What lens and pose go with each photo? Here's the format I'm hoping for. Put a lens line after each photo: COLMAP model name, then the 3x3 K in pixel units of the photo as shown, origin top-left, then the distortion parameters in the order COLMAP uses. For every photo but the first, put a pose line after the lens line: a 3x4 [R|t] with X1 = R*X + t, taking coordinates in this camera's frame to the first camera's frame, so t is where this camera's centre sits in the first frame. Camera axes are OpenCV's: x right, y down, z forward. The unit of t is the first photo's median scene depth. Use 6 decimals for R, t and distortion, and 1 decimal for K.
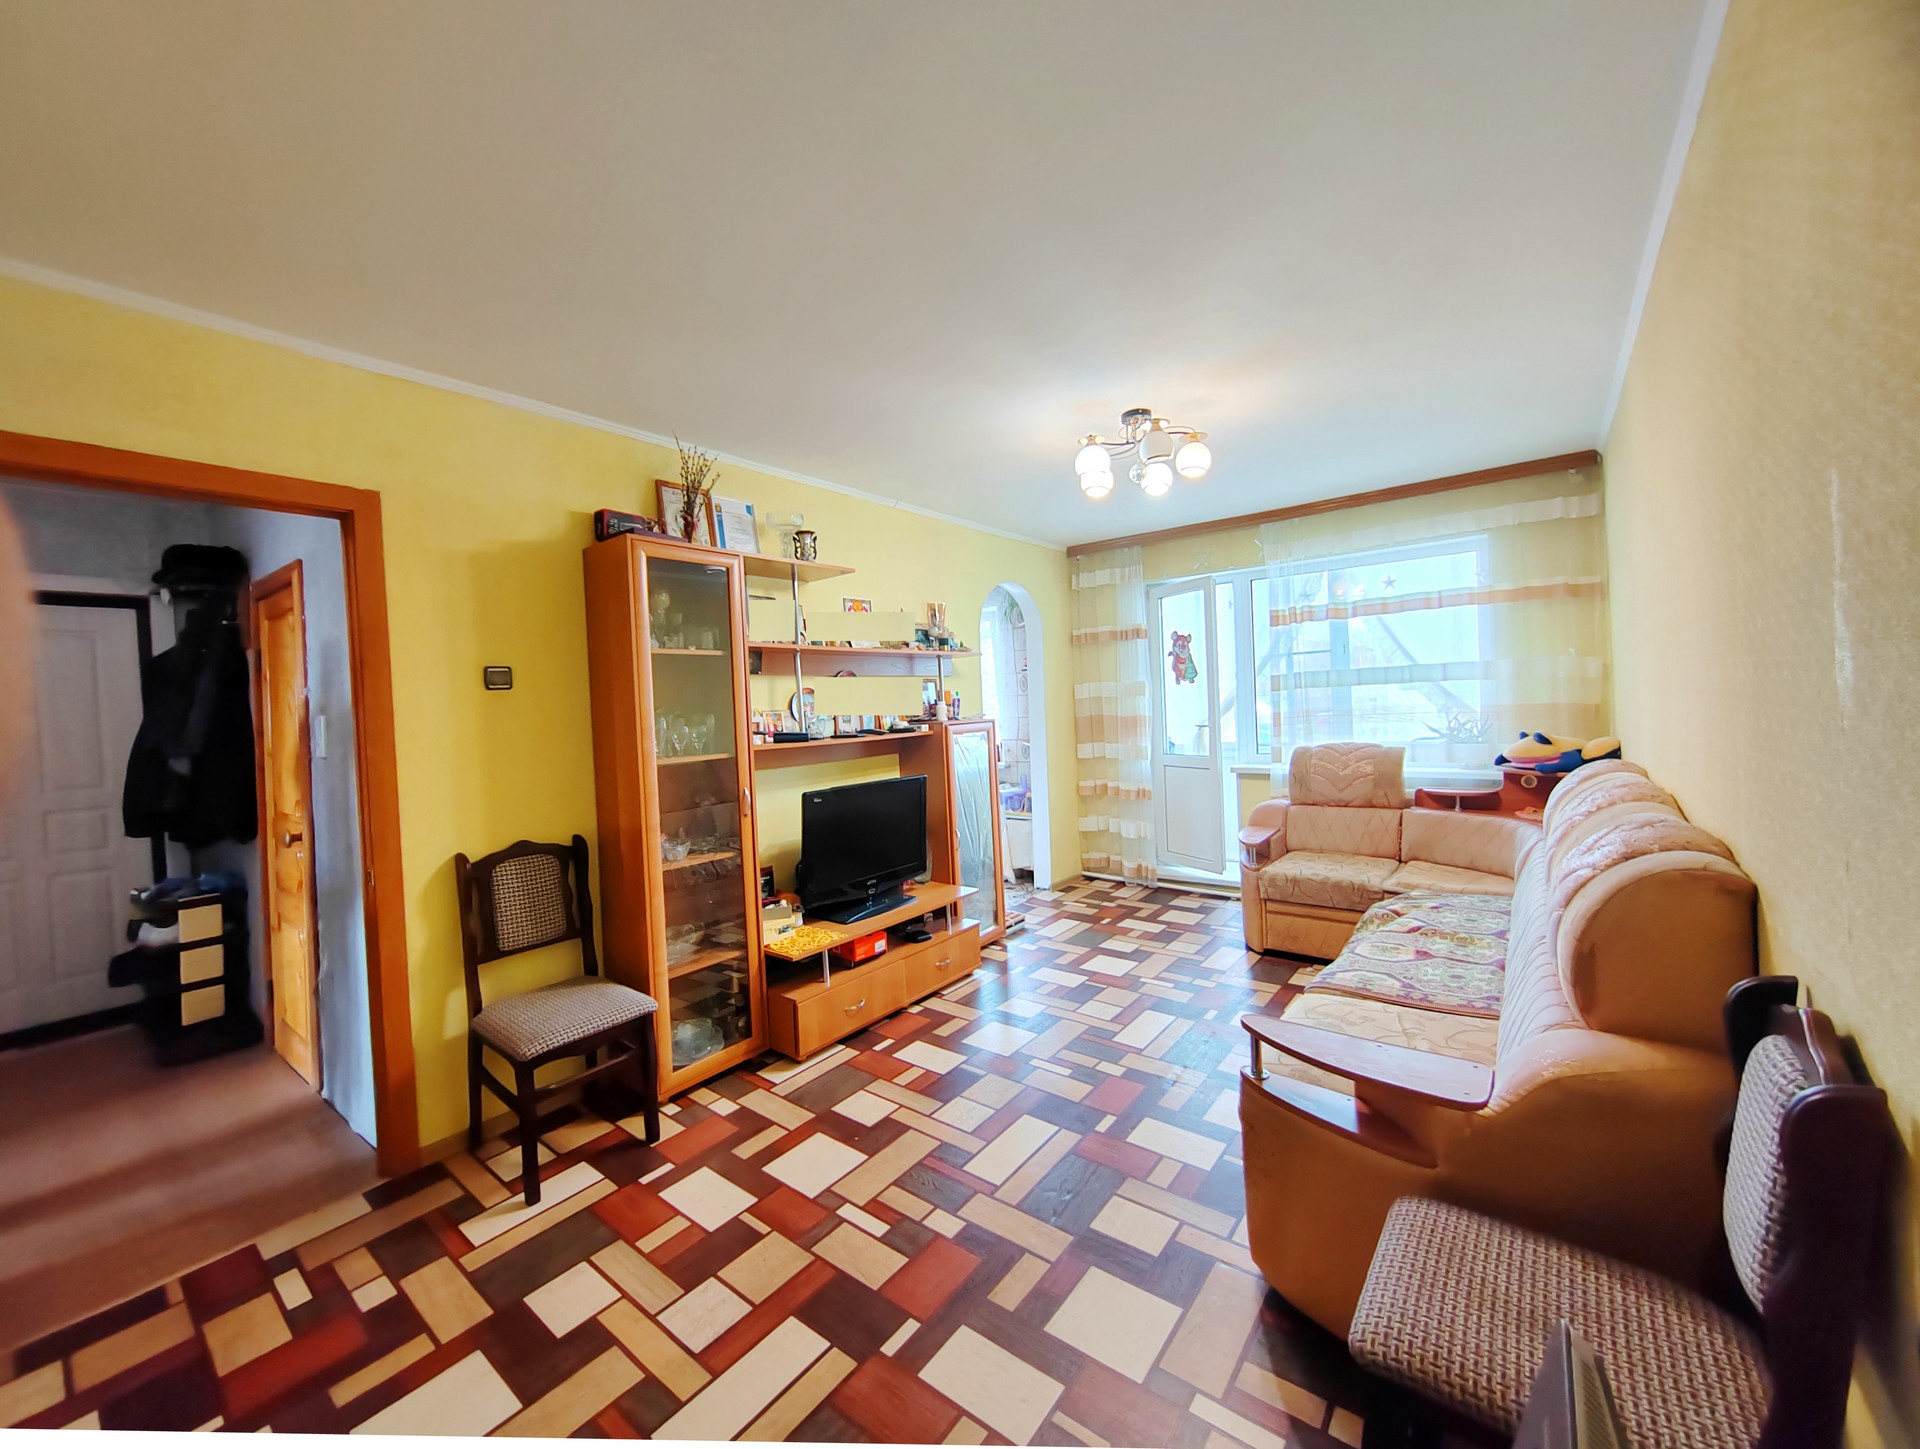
lens RADIAL K [[736.5, 0, 948.2], [0, 736.5, 711.3], [0, 0, 1]] dist [0.001632, -0.000249]
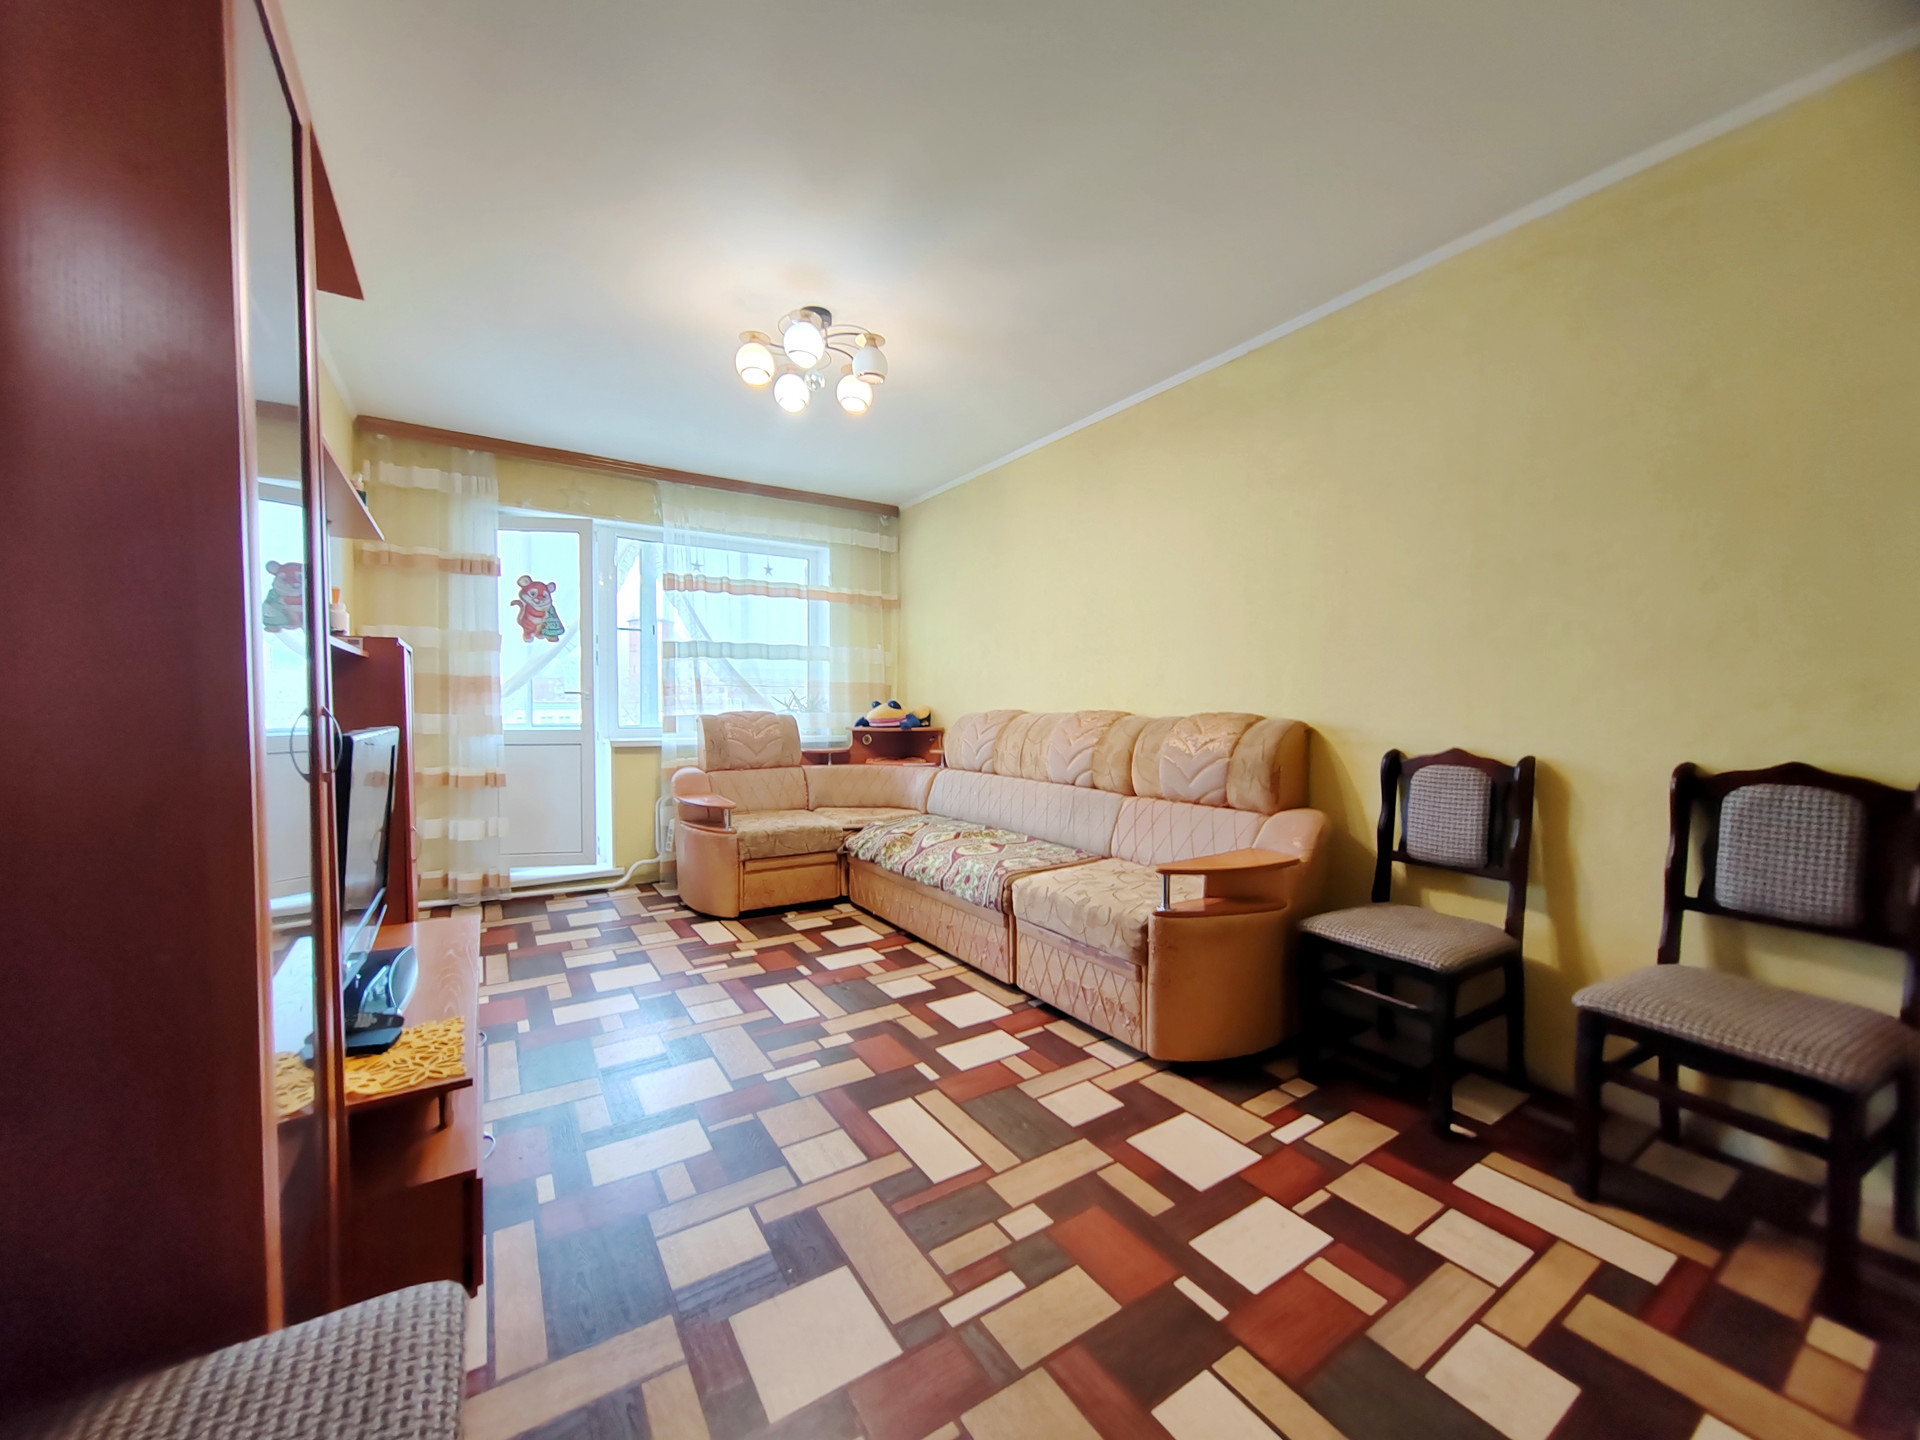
lens RADIAL K [[736.5, 0, 950.9], [0, 736.5, 717.5], [0, 0, 1]] dist [0.001632, -0.000249]
pose [[0.324838, 0.028792, 0.945331, -0.424233], [-0.006989, 0.999582, -0.028043, 0.093430], [-0.945744, 0.002502, 0.324904, 0.435187]]
